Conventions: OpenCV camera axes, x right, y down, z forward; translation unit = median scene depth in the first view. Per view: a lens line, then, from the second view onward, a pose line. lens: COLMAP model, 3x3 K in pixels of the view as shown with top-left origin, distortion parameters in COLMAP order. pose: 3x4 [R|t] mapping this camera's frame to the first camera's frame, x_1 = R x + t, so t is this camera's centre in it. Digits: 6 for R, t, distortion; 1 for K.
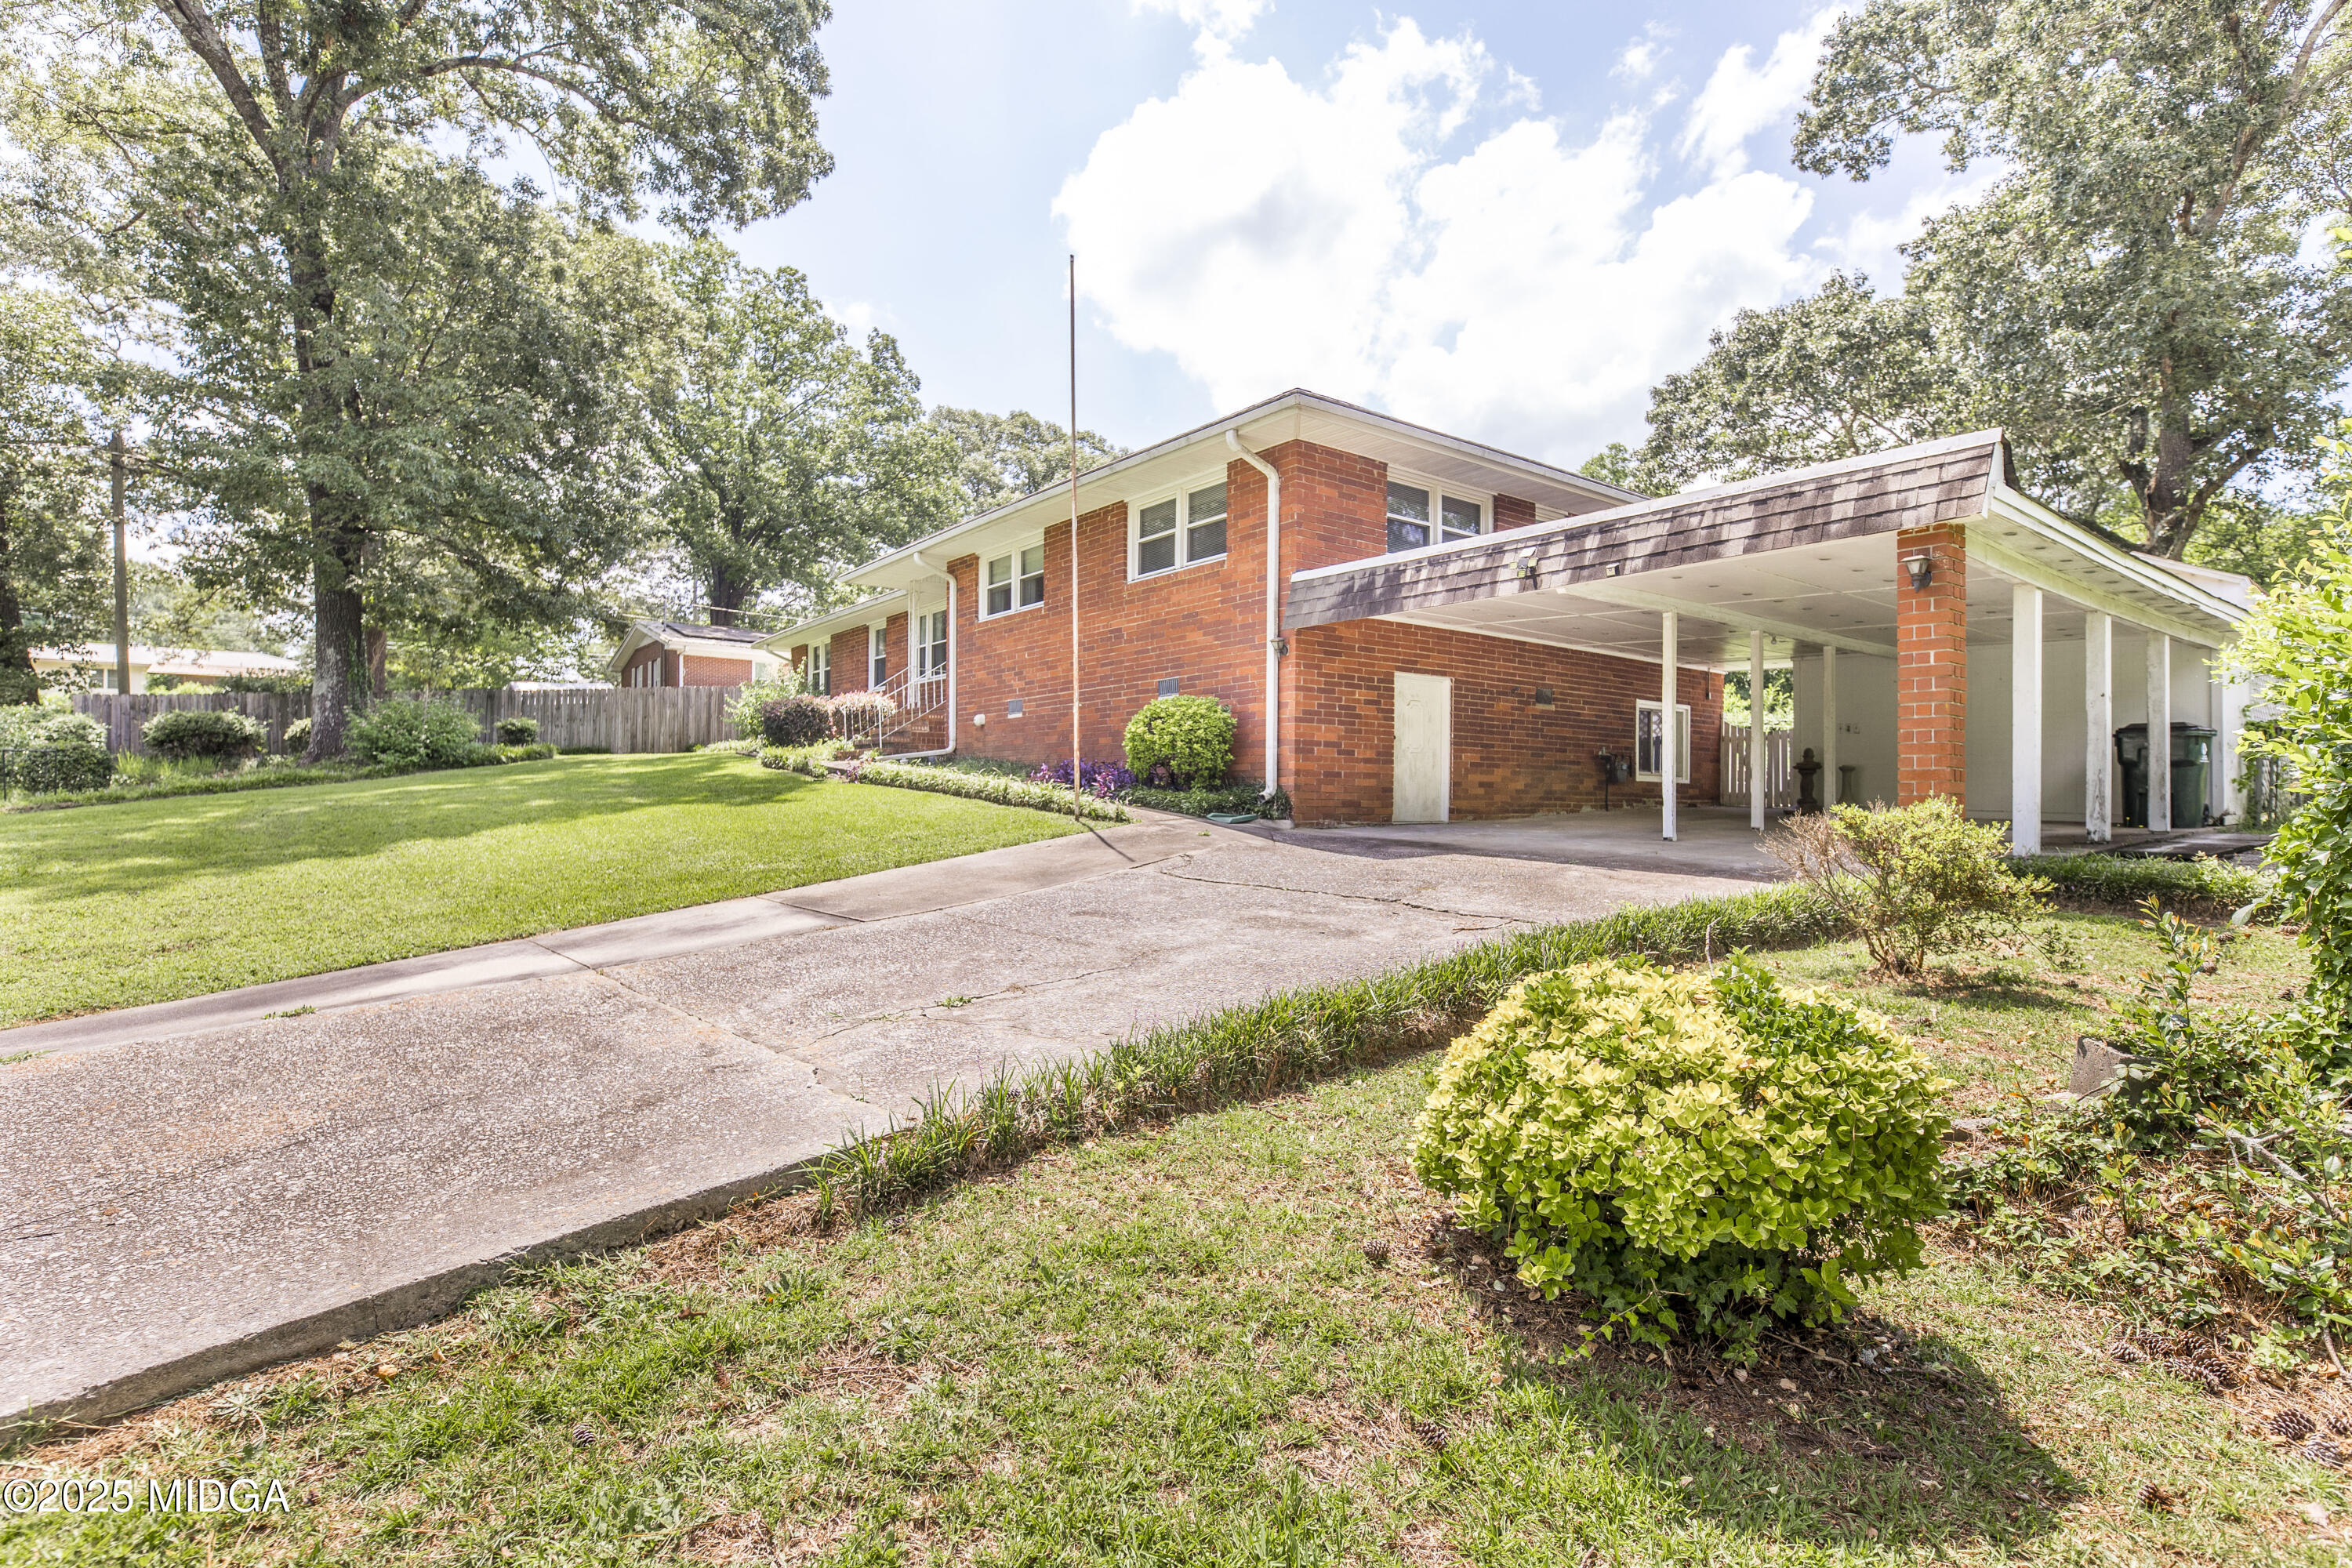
lens RADIAL K [[1158.0, 0, 1181.2], [0, 1158.0, 781.0], [0, 0, 1]] dist [-0.002499, -0.000119]
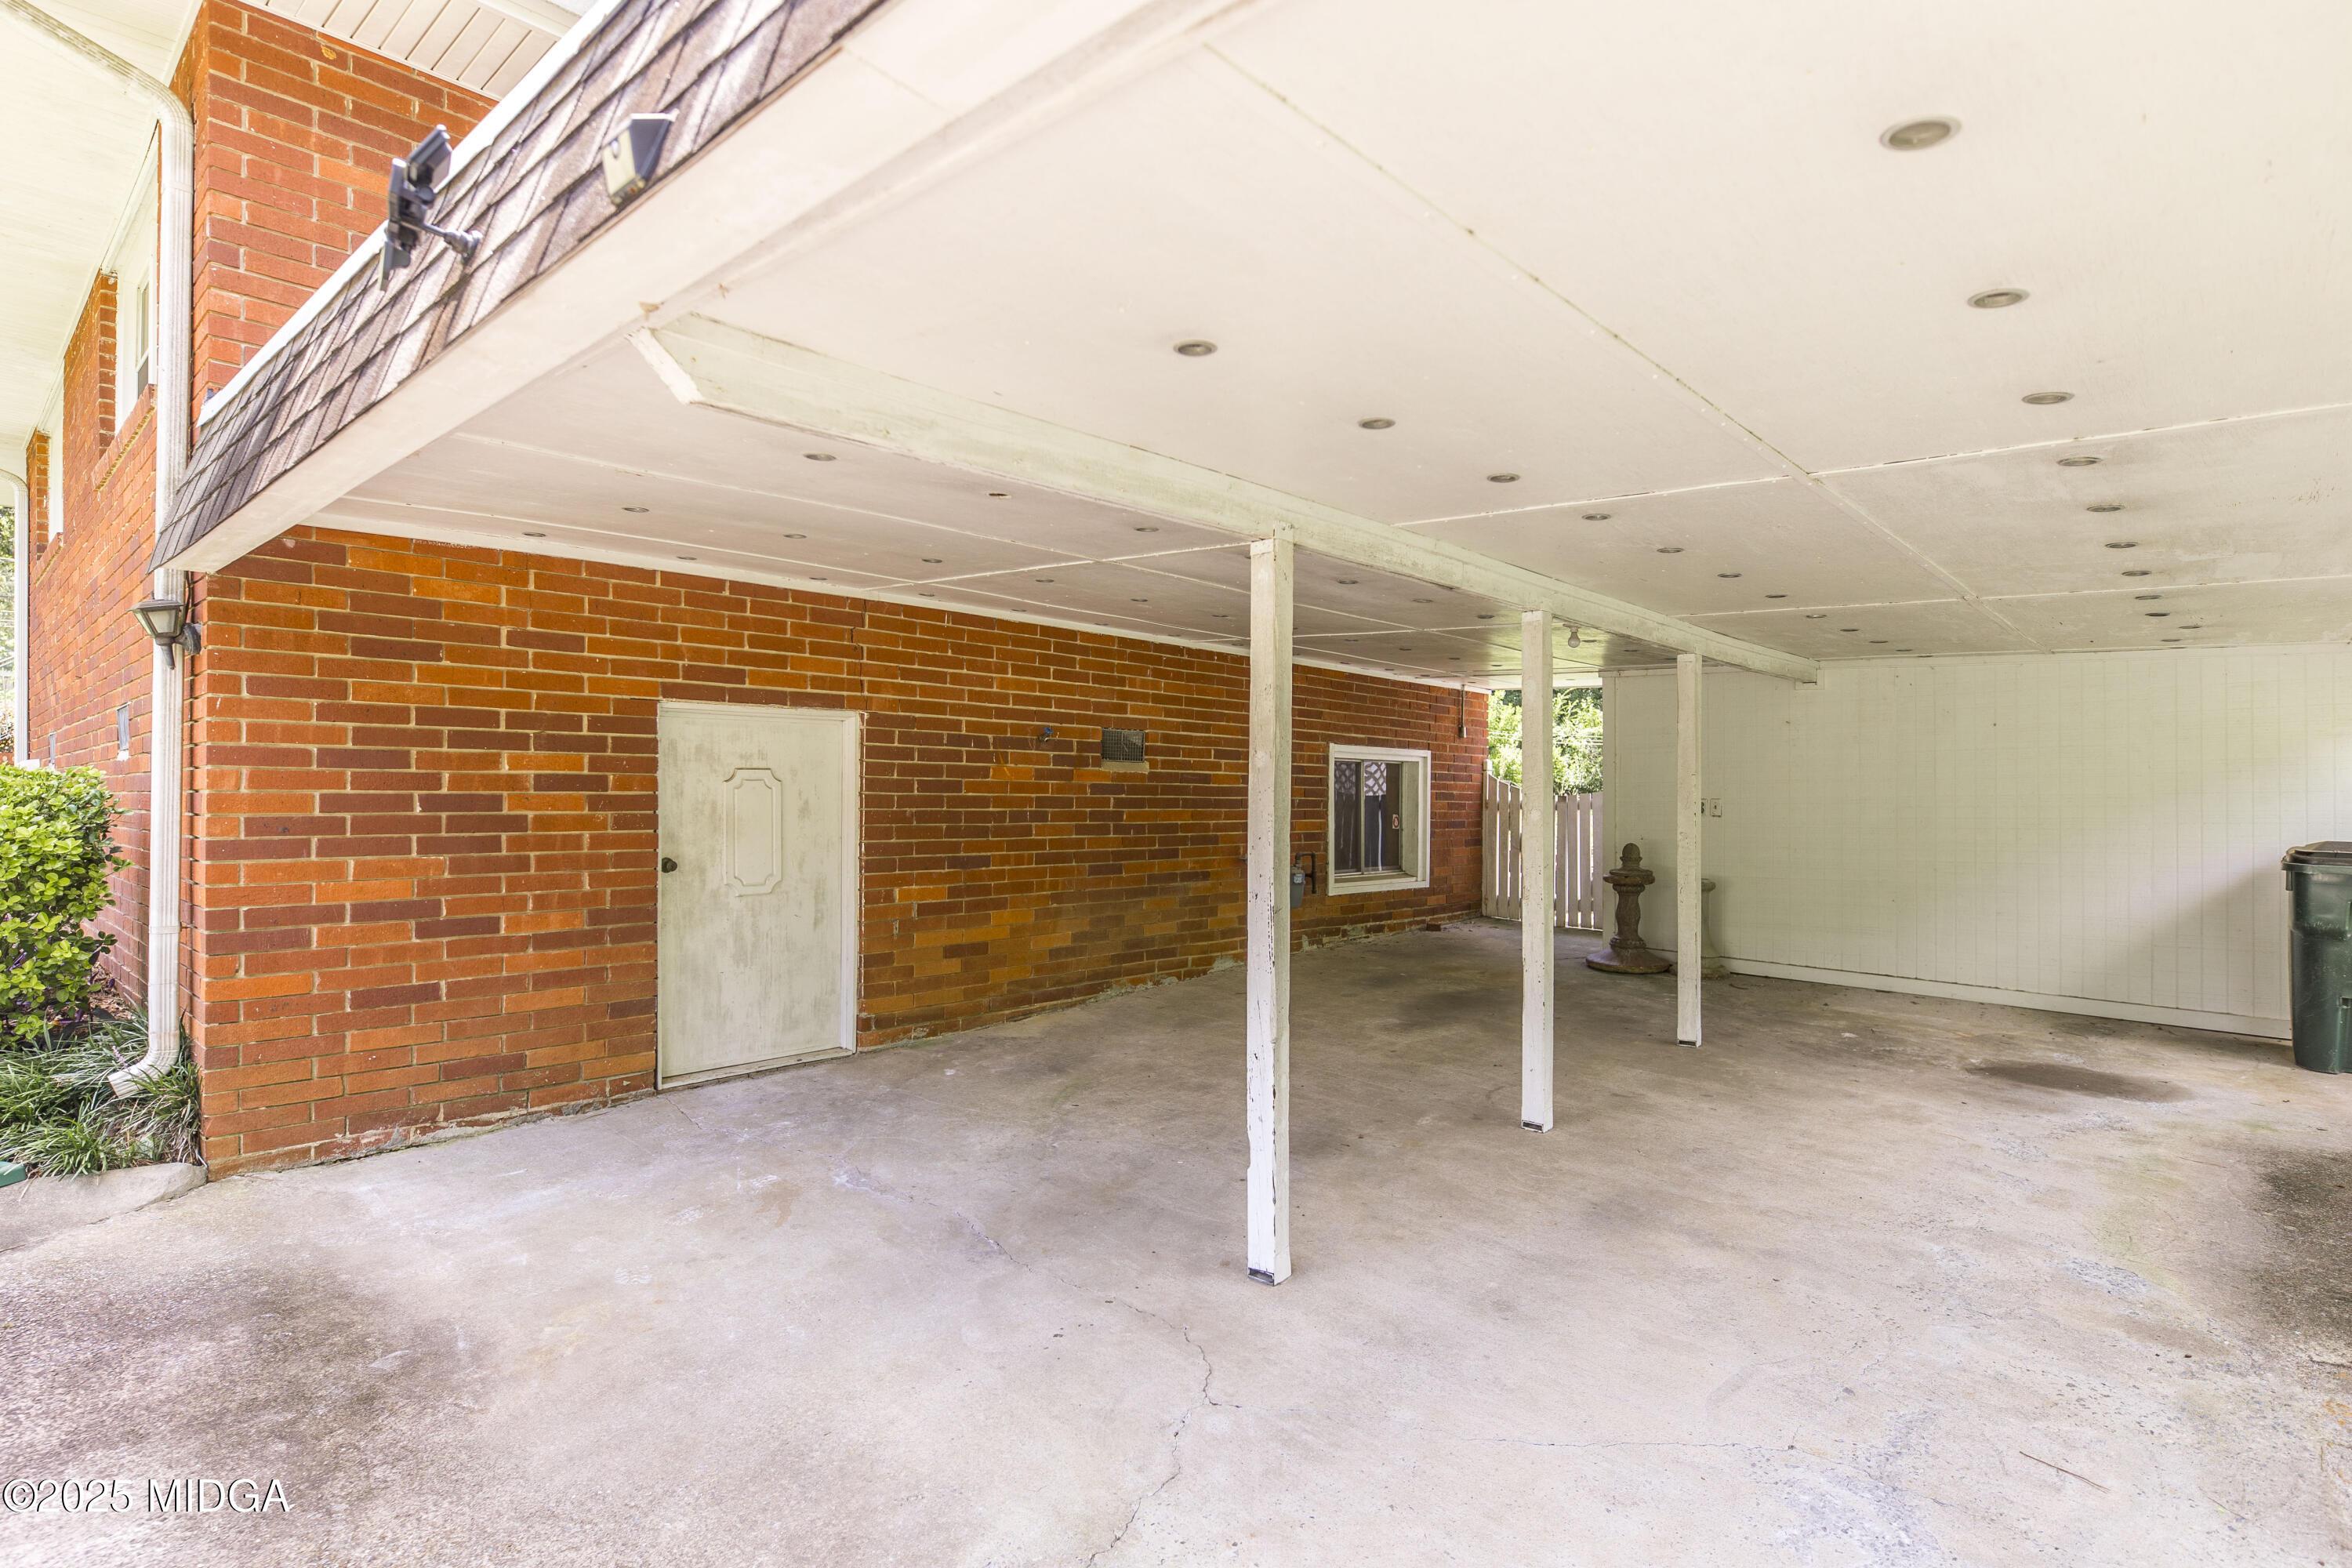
lens RADIAL K [[1193.8, 0, 1171.1], [0, 1193.8, 786.3], [0, 0, 1]] dist [0.001683, 0.000053]
pose [[0.987459, -0.003454, 0.157838, 0.274423], [0.002452, 0.999976, 0.006544, -0.063829], [-0.157857, -0.006074, 0.987443, 0.545755]]
